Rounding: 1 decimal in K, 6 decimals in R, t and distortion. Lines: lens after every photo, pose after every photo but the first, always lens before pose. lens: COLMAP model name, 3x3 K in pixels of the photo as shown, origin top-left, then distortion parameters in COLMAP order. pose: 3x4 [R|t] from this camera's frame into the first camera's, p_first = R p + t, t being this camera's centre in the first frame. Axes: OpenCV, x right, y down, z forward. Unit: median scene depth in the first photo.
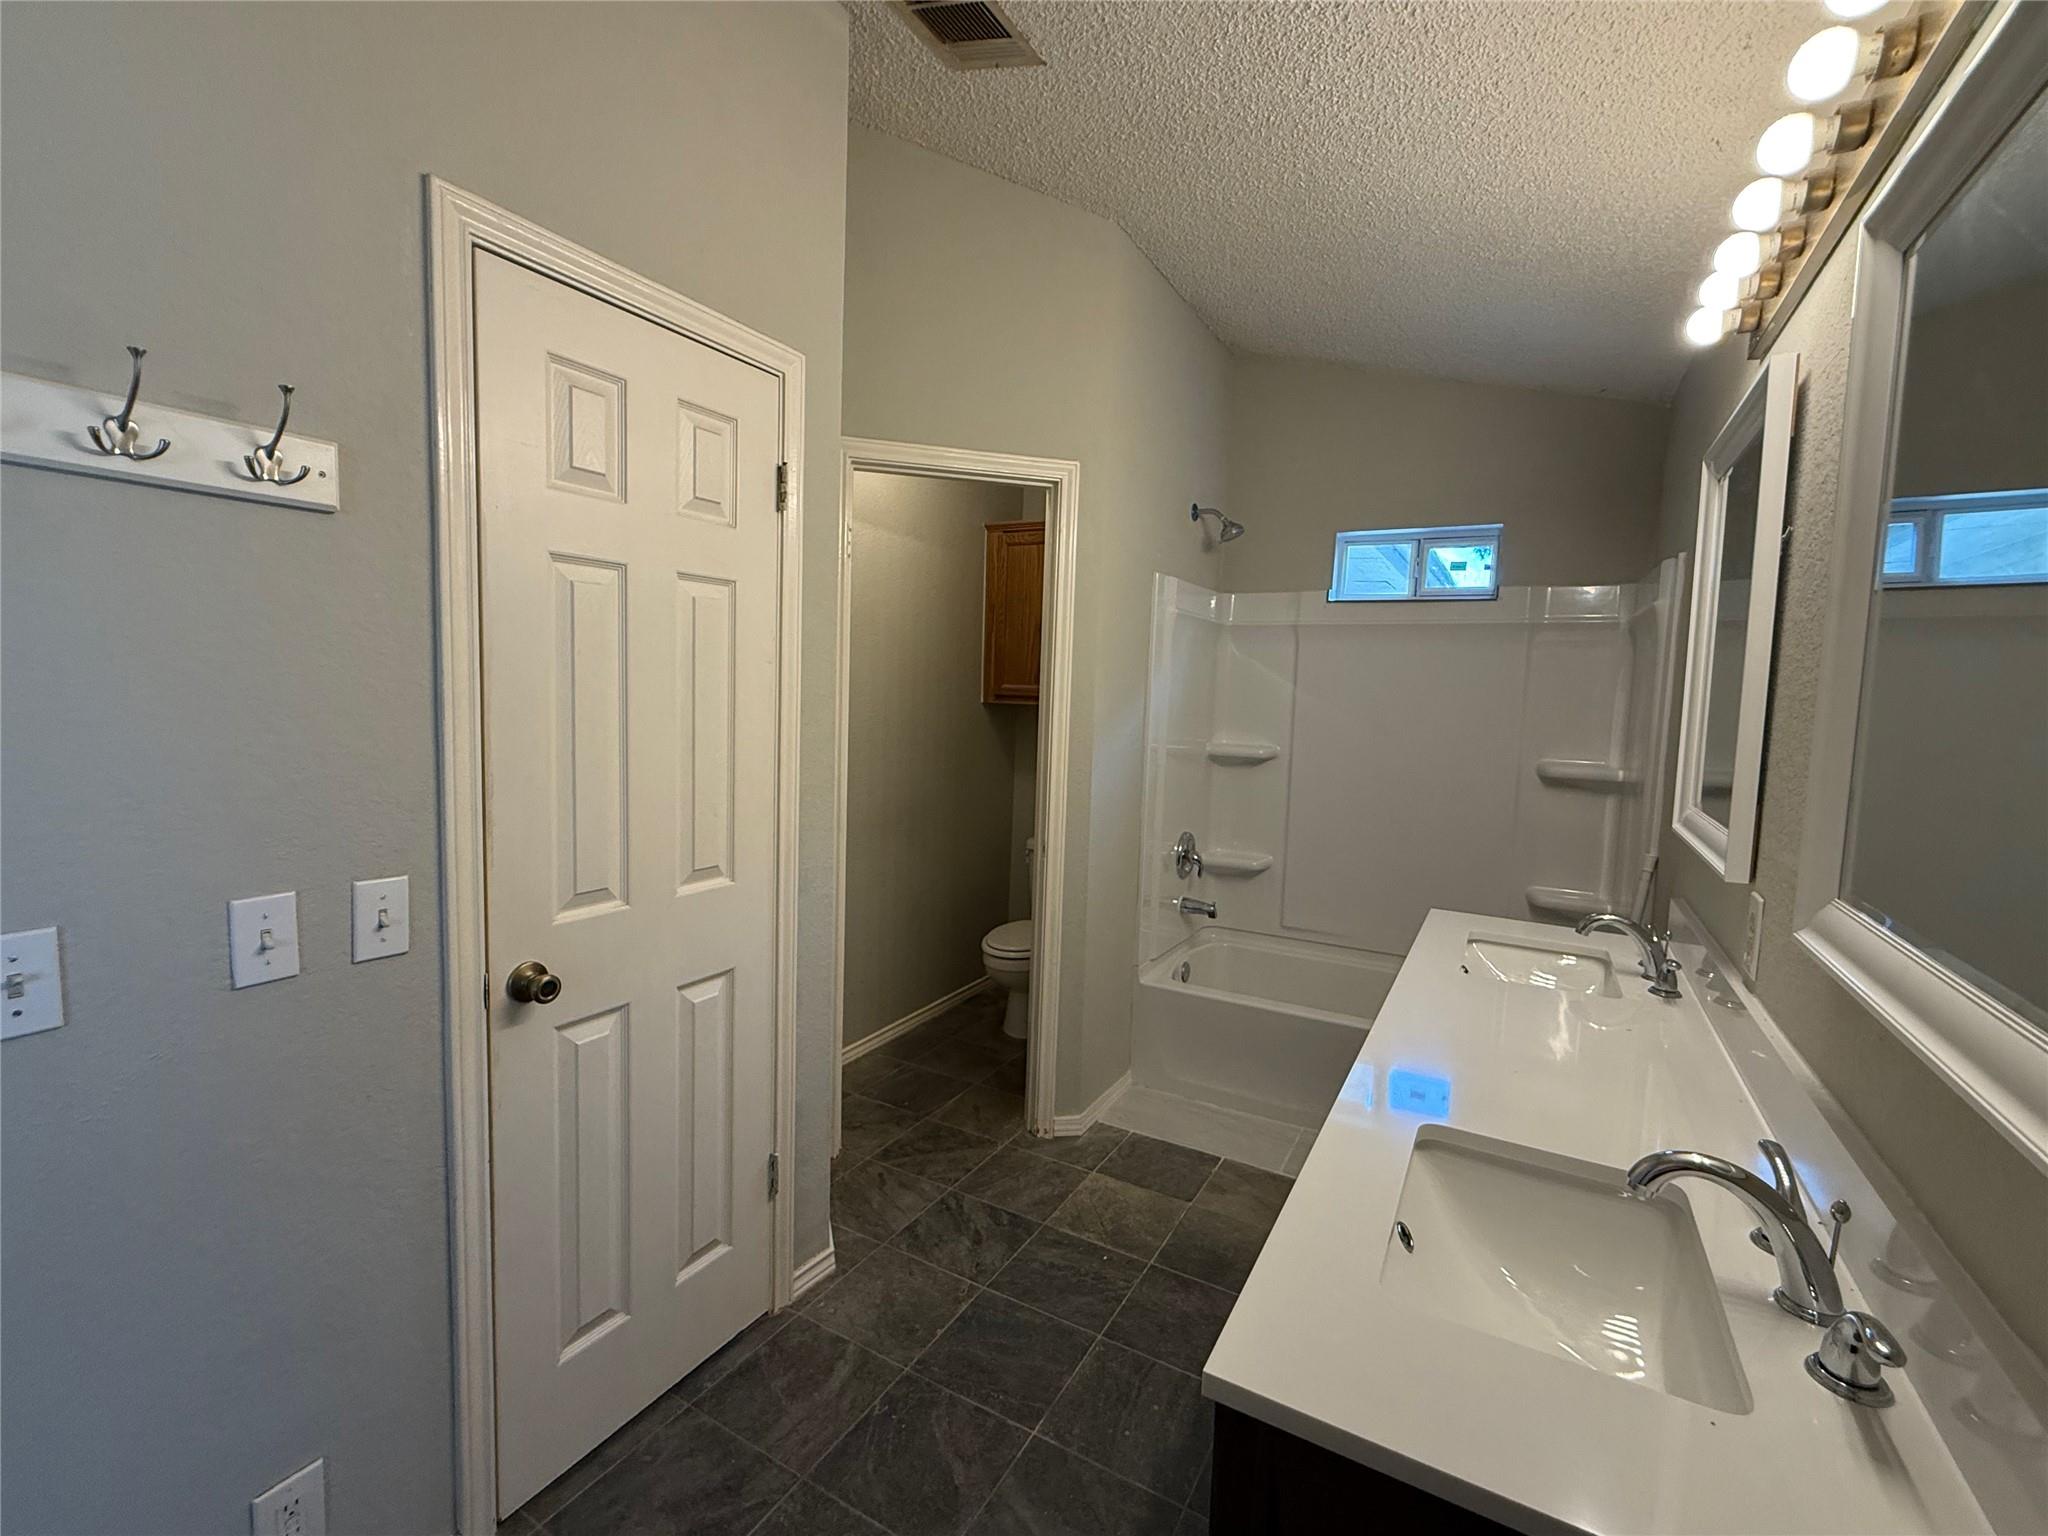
lens RADIAL K [[892.5, 0, 1025.9], [0, 892.5, 764.5], [0, 0, 1]] dist [-0.003883, -0.000203]
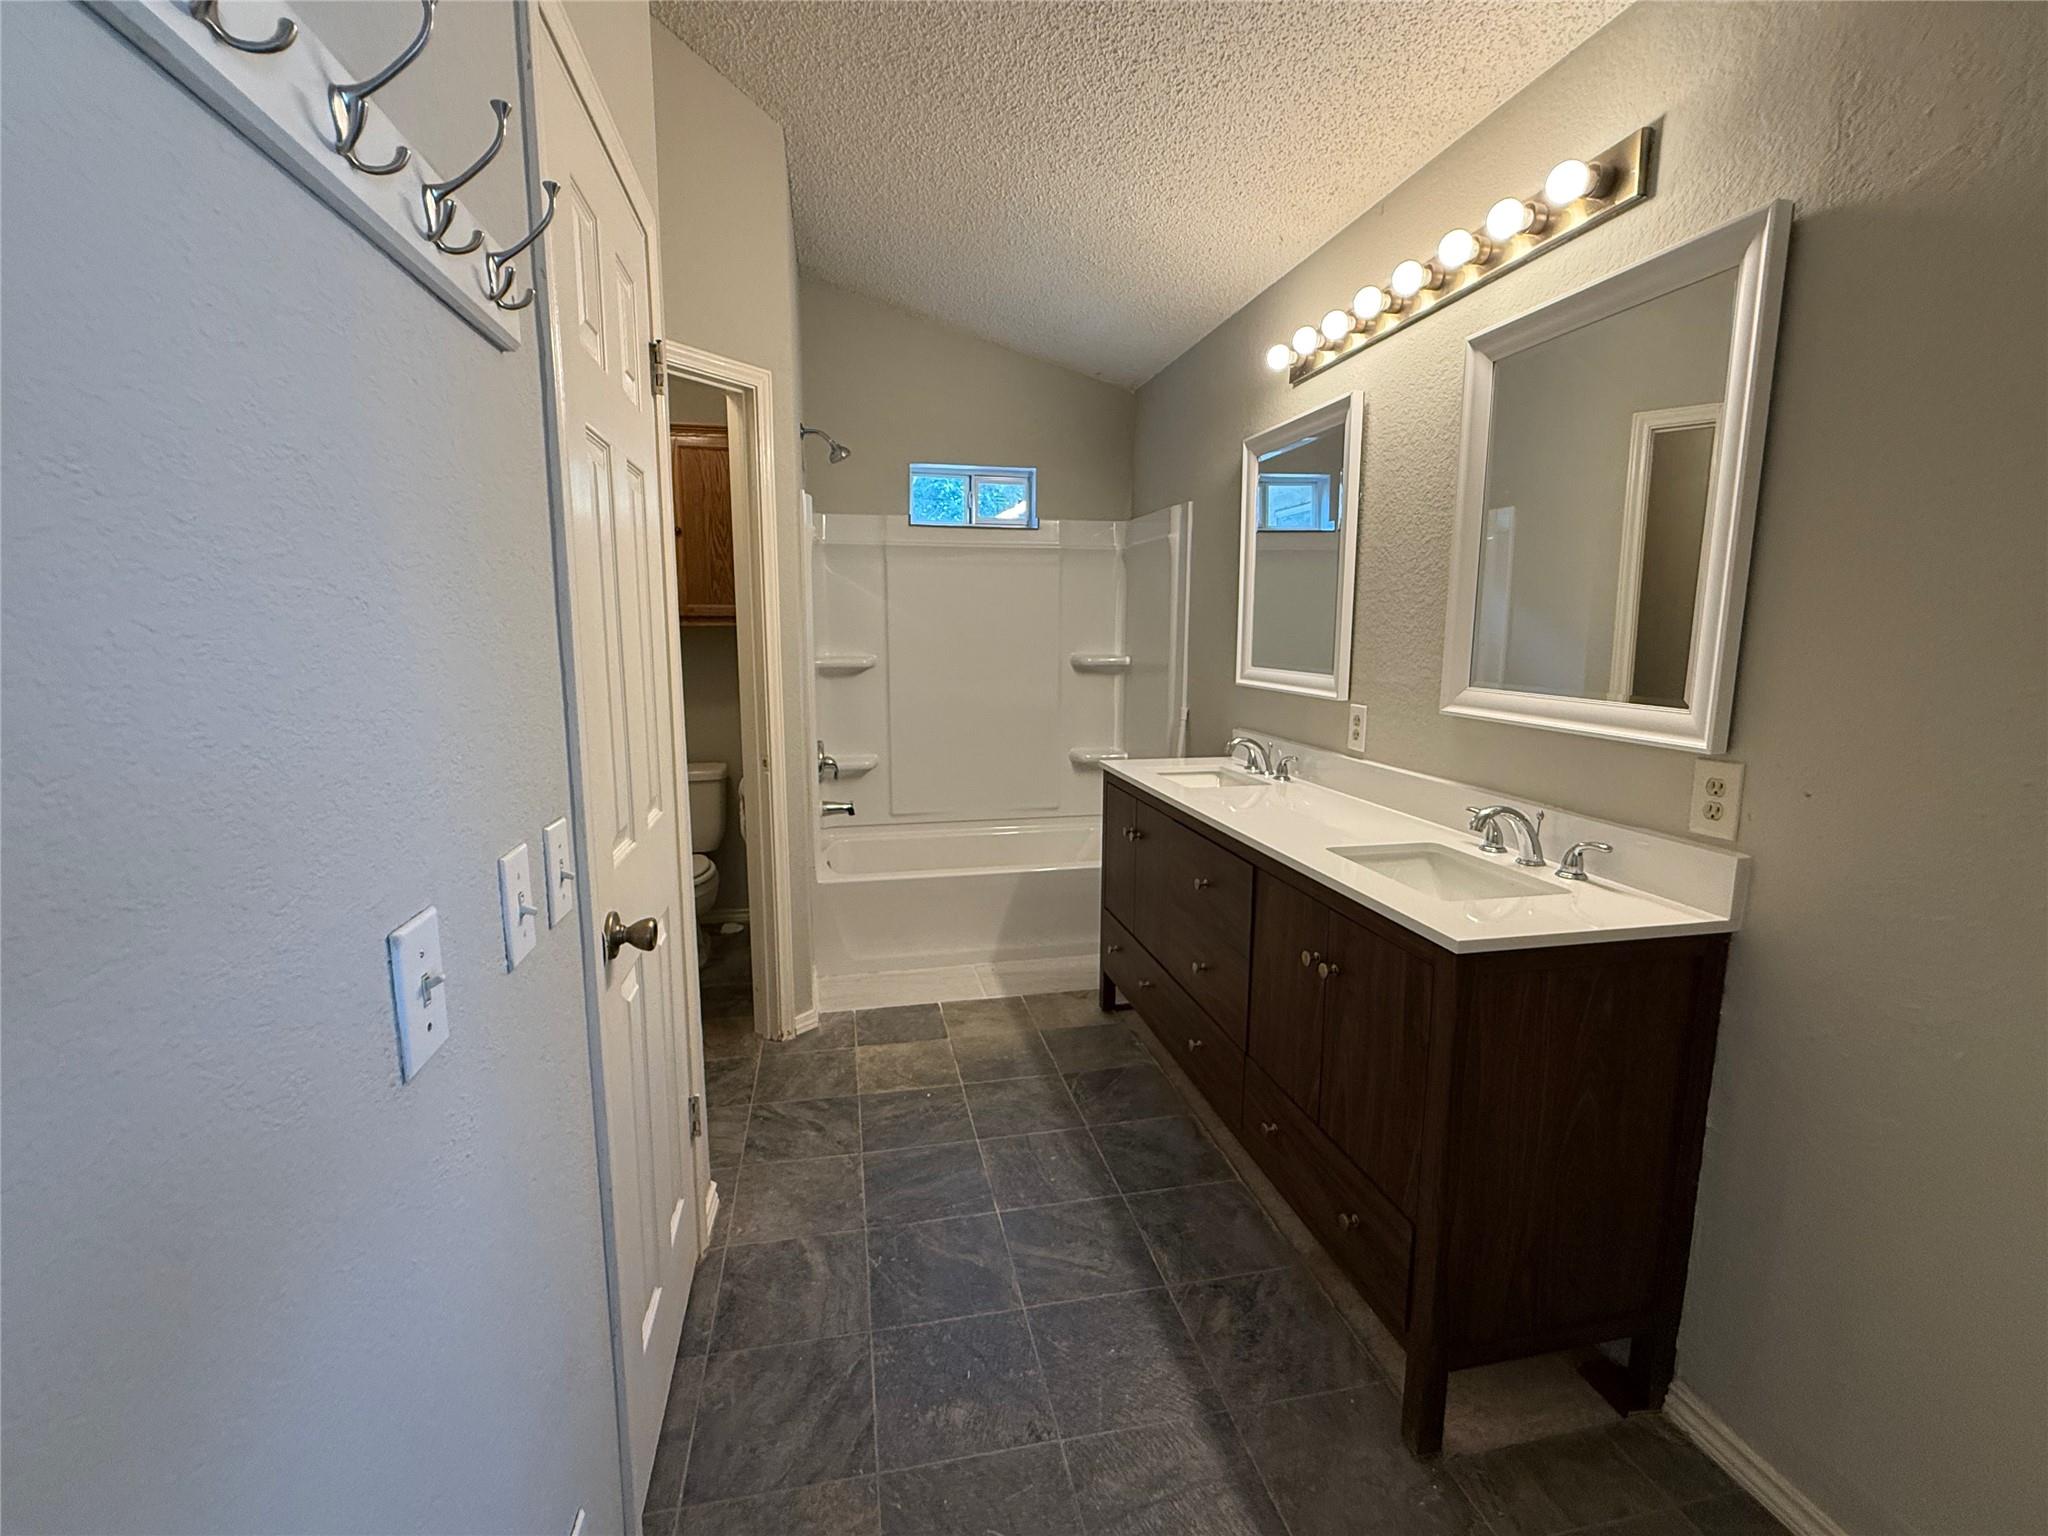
lens RADIAL K [[892.5, 0, 1025.3], [0, 892.5, 763.4], [0, 0, 1]] dist [-0.003883, -0.000203]
pose [[0.748578, -0.130371, 0.650103, -0.439066], [0.078423, 0.991006, 0.108432, 0.009313], [-0.658392, -0.030187, 0.752069, 0.050756]]
